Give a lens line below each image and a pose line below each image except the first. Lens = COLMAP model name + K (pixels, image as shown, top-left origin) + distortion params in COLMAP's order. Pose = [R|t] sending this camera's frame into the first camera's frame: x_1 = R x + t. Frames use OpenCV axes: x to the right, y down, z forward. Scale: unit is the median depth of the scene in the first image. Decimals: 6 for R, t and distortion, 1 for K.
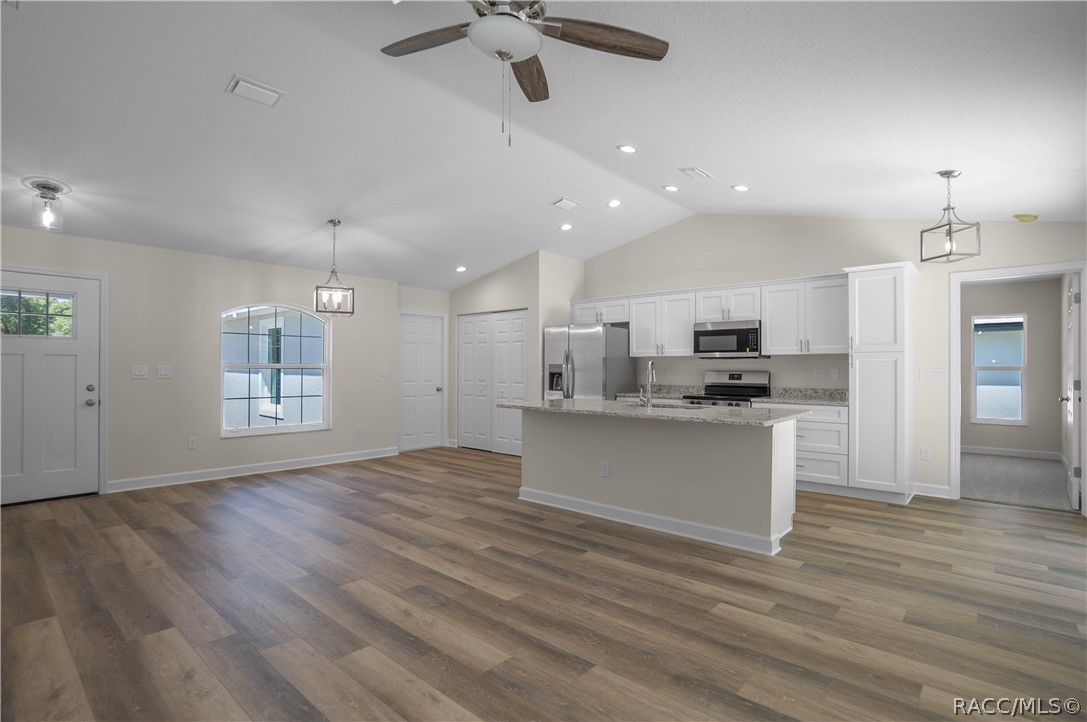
lens RADIAL K [[515.5, 0, 534.4], [0, 515.5, 394.4], [0, 0, 1]] dist [-0.027162, 0.001412]
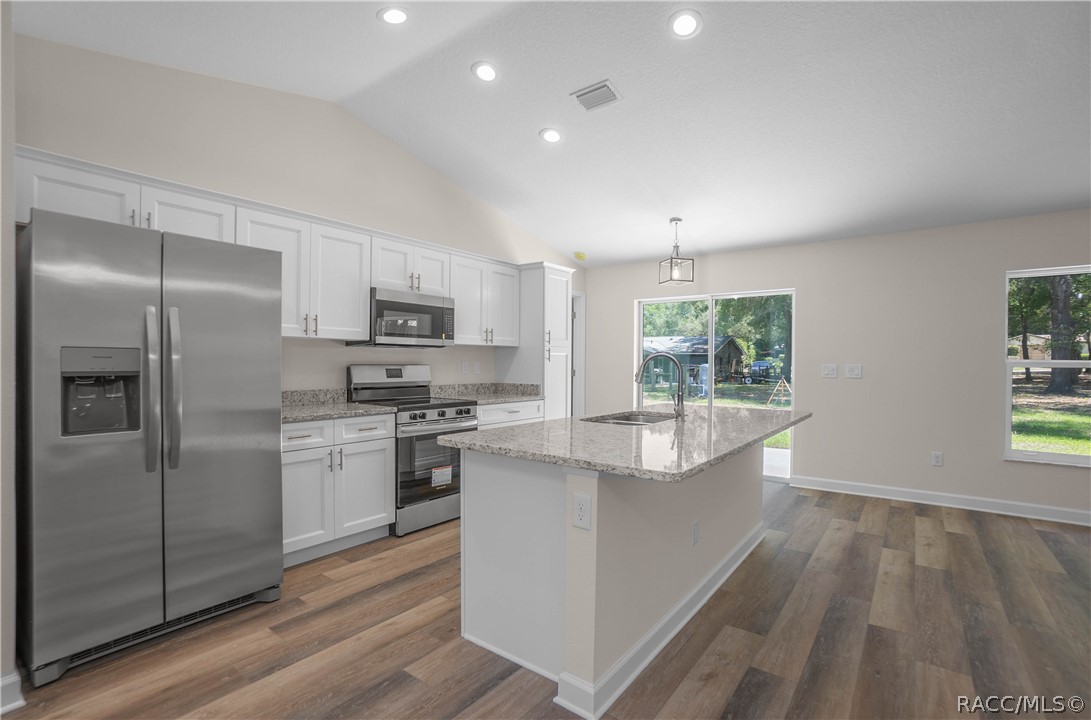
lens RADIAL K [[503.7, 0, 549.3], [0, 503.7, 359.9], [0, 0, 1]] dist [-0.058489, 0.024735]
pose [[-0.091079, -0.002209, 0.995841, -0.472042], [0.039207, 0.999214, 0.005803, -0.073038], [-0.995072, 0.039572, -0.090921, 1.330897]]
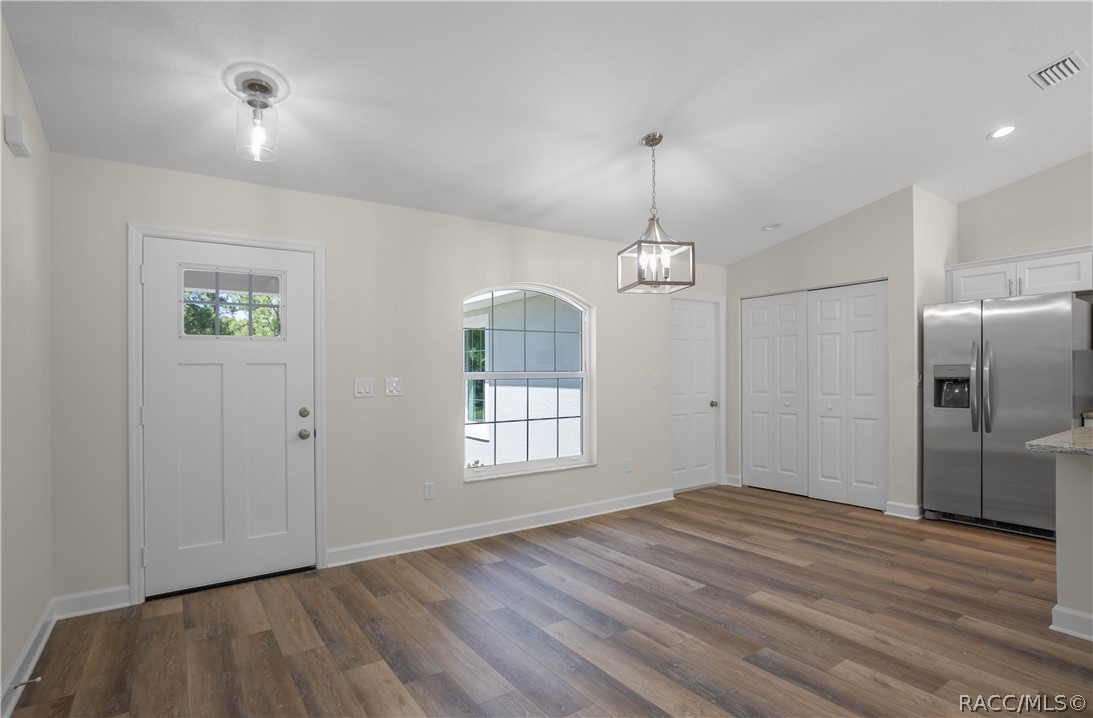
lens RADIAL K [[538.6, 0, 538.3], [0, 538.6, 402.9], [0, 0, 1]] dist [-0.044385, 0.000207]
pose [[0.970603, -0.006392, -0.240600, -0.501450], [0.007140, 0.999972, 0.002235, -0.031157], [0.240579, -0.003888, 0.970622, 0.474360]]
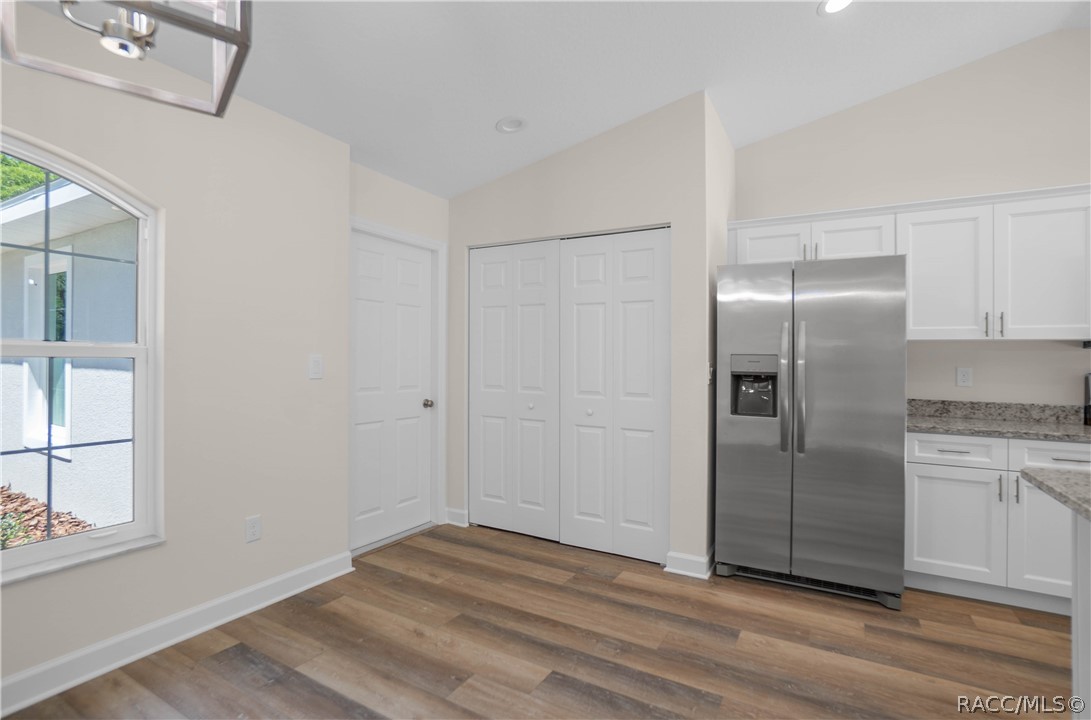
lens RADIAL K [[533.7, 0, 536.2], [0, 533.7, 361.5], [0, 0, 1]] dist [-0.039483, 0.016676]
pose [[0.978126, 0.009450, 0.207797, -0.391996], [-0.000295, 0.999030, -0.044044, -0.057229], [-0.208012, 0.043020, 0.977180, 1.062695]]
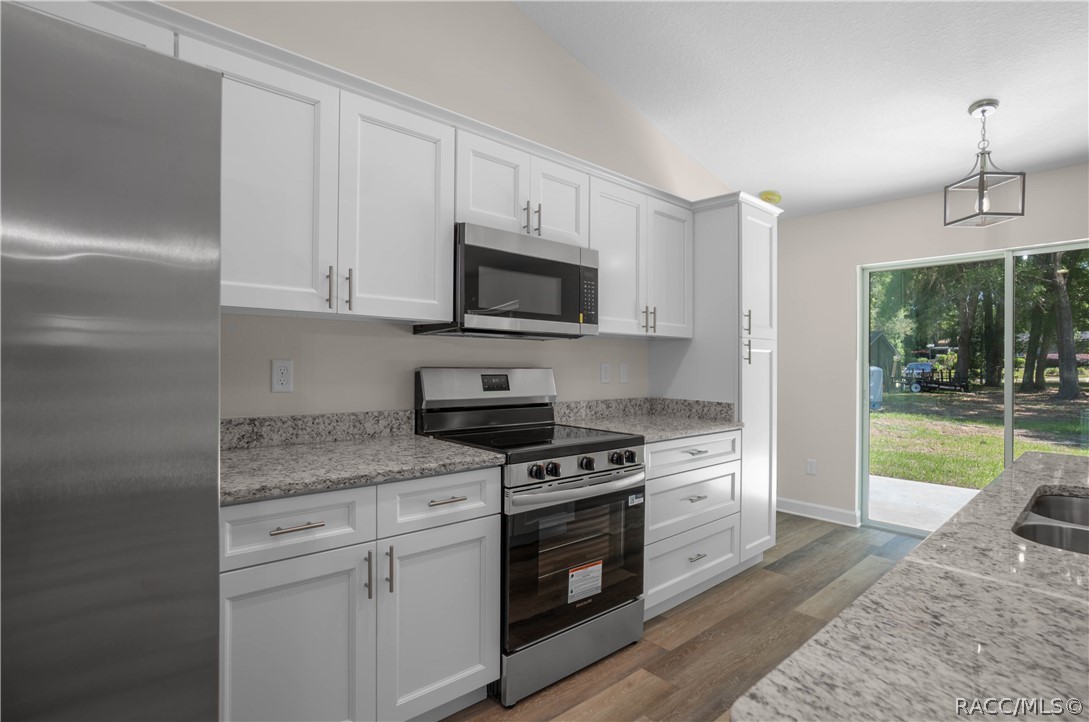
lens RADIAL K [[532.7, 0, 535.2], [0, 532.7, 362.5], [0, 0, 1]] dist [-0.039483, 0.016676]
pose [[0.113090, -0.004464, 0.993575, -0.027093], [0.036860, 0.999320, 0.000295, -0.074396], [-0.992901, 0.036590, 0.113178, 1.439077]]
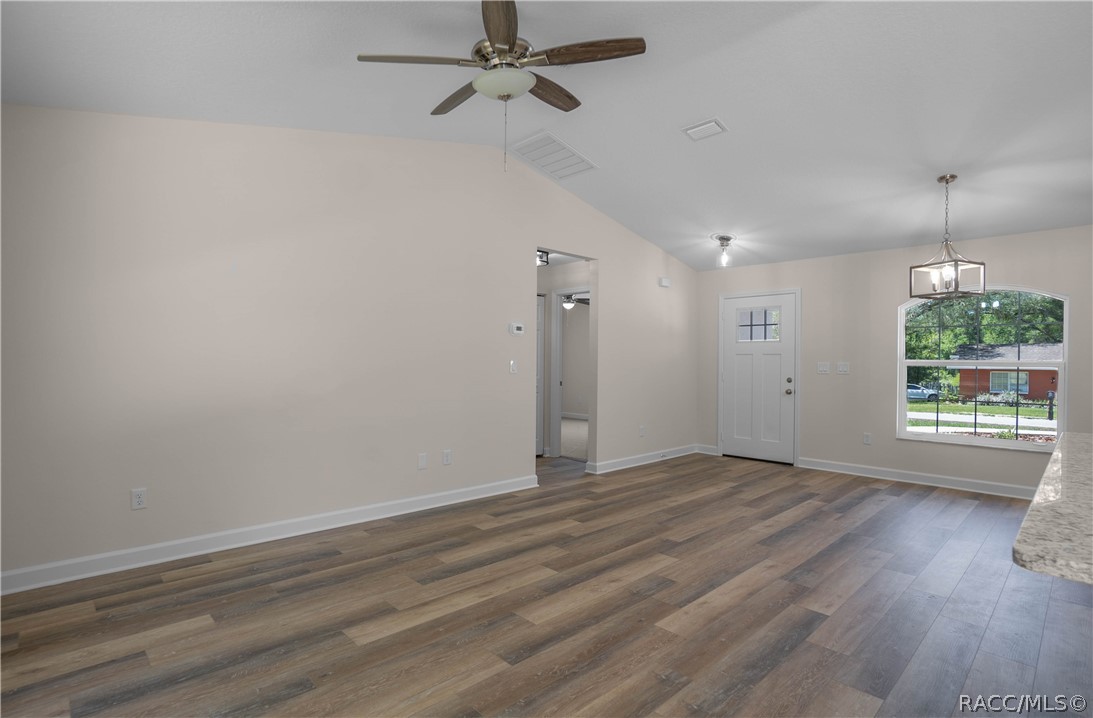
lens RADIAL K [[537.5, 0, 547.4], [0, 537.5, 372.3], [0, 0, 1]] dist [-0.053829, 0.000273]
pose [[-0.066624, 0.010940, -0.997718, 0.591338], [-0.061283, 0.998007, 0.015035, -0.018316], [0.995894, 0.062145, -0.065821, 0.595101]]
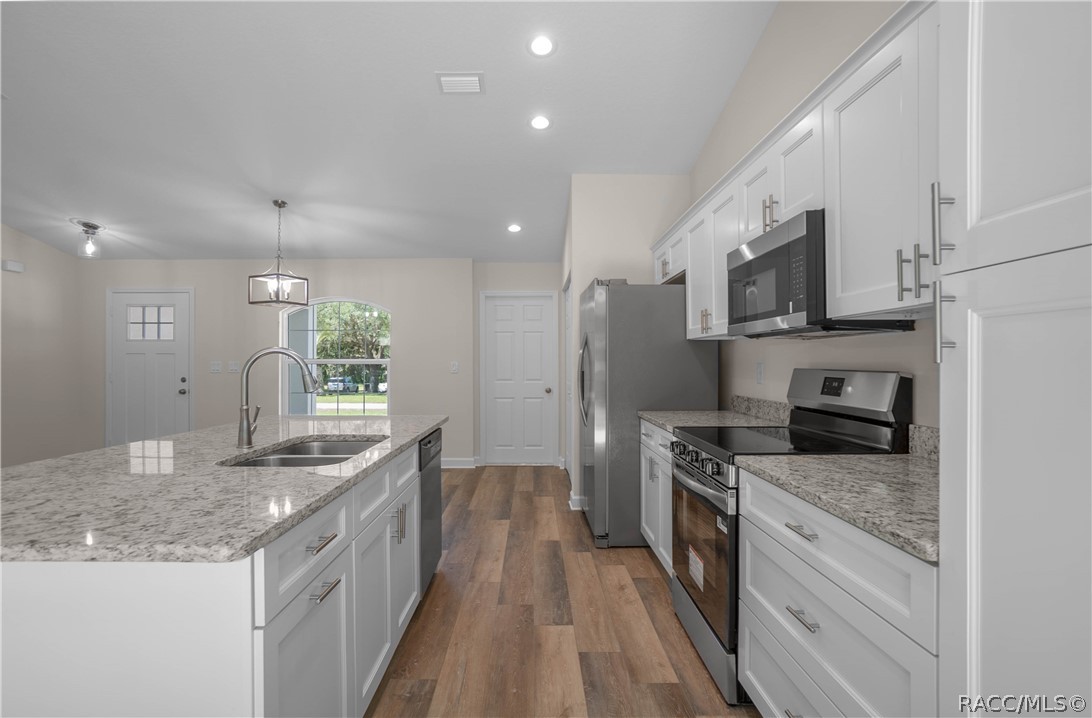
lens RADIAL K [[535.0, 0, 522.4], [0, 535.0, 374.6], [0, 0, 1]] dist [-0.060586, 0.050647]
pose [[0.664078, 0.010747, -0.747586, 0.805815], [-0.035012, 0.999247, -0.016736, -0.040660], [0.746843, 0.037289, 0.663954, 0.933565]]
